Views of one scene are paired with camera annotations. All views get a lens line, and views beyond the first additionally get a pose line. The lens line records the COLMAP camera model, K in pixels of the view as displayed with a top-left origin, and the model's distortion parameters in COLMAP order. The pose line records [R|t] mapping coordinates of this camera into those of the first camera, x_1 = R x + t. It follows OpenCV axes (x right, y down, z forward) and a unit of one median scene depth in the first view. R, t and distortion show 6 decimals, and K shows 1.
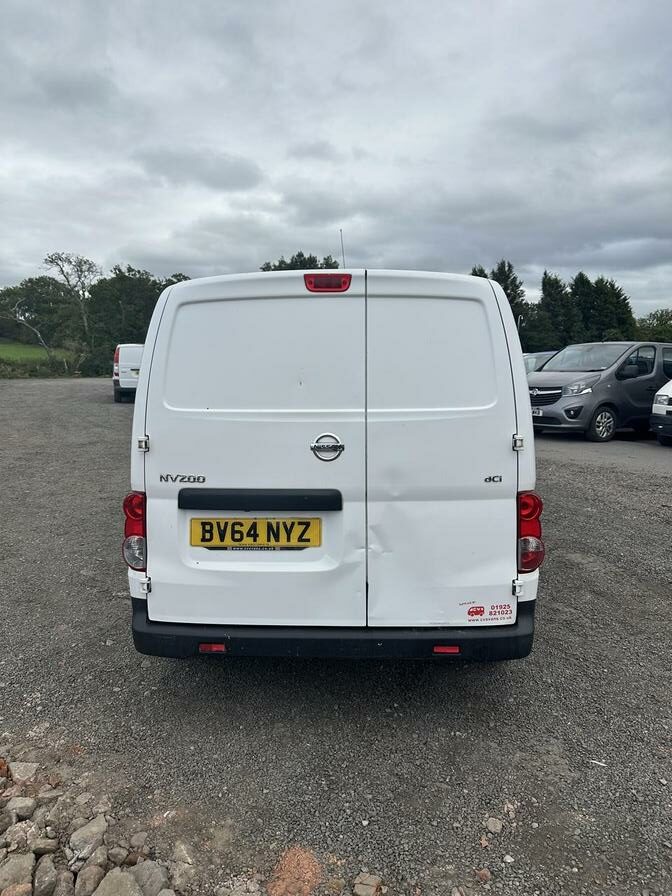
lens RADIAL K [[637.2, 0, 336.2], [0, 637.2, 443.2], [0, 0, 1]] dist [0.043413, -0.053576]
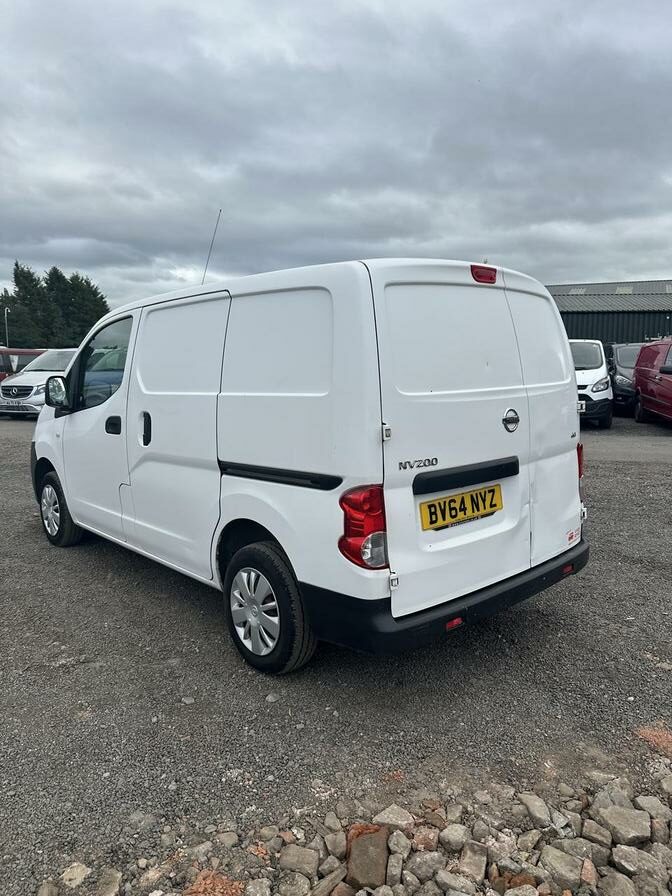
lens RADIAL K [[637.2, 0, 344.6], [0, 637.2, 445.6], [0, 0, 1]] dist [0.043413, -0.053576]
pose [[0.697084, -0.098272, 0.710223, -1.002111], [0.093135, 0.994581, 0.046206, -0.027564], [-0.710915, 0.033937, 0.702459, 0.390452]]
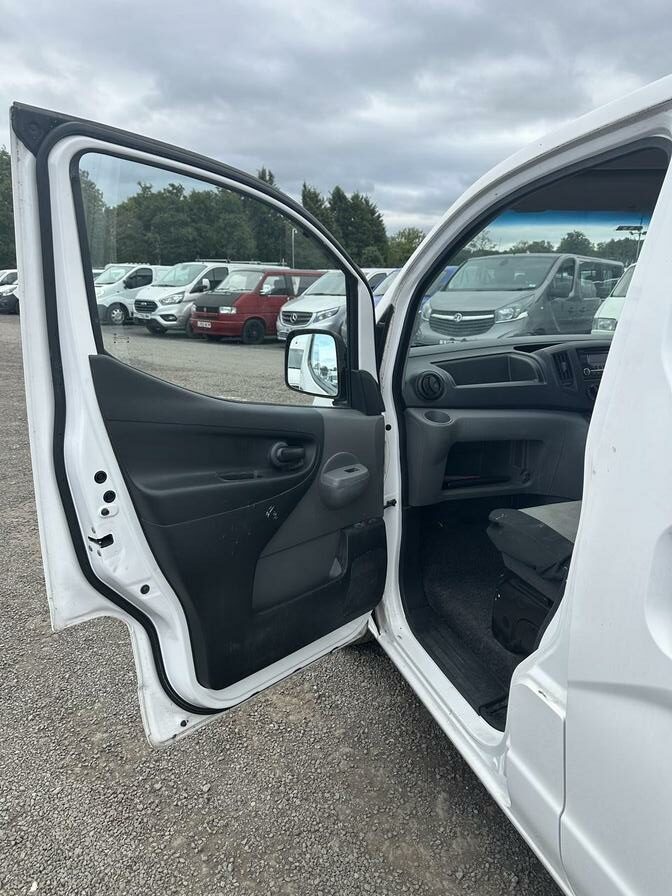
lens RADIAL K [[637.2, 0, 339.4], [0, 637.2, 446.8], [0, 0, 1]] dist [0.043413, -0.053576]
pose [[0.925165, -0.097159, 0.366919, -0.596798], [0.049168, 0.989216, 0.137966, -0.181729], [-0.376367, -0.109601, 0.919965, 1.483037]]
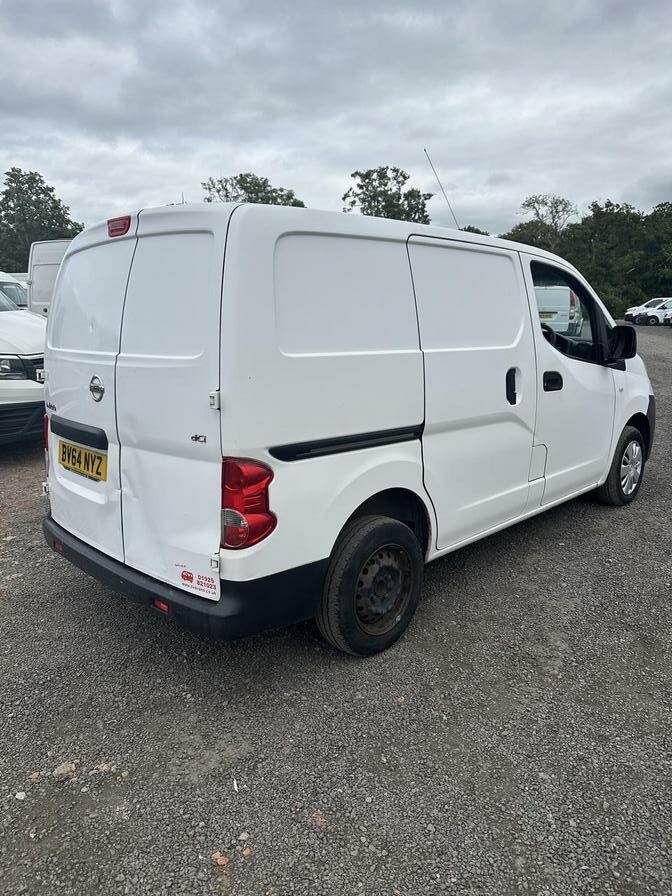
lens RADIAL K [[637.2, 0, 340.5], [0, 637.2, 445.9], [0, 0, 1]] dist [0.043413, -0.053576]
pose [[0.752933, 0.131495, -0.644827, 0.946813], [-0.072373, 0.990436, 0.117466, -0.051145], [0.654106, -0.041776, 0.755248, 0.439765]]
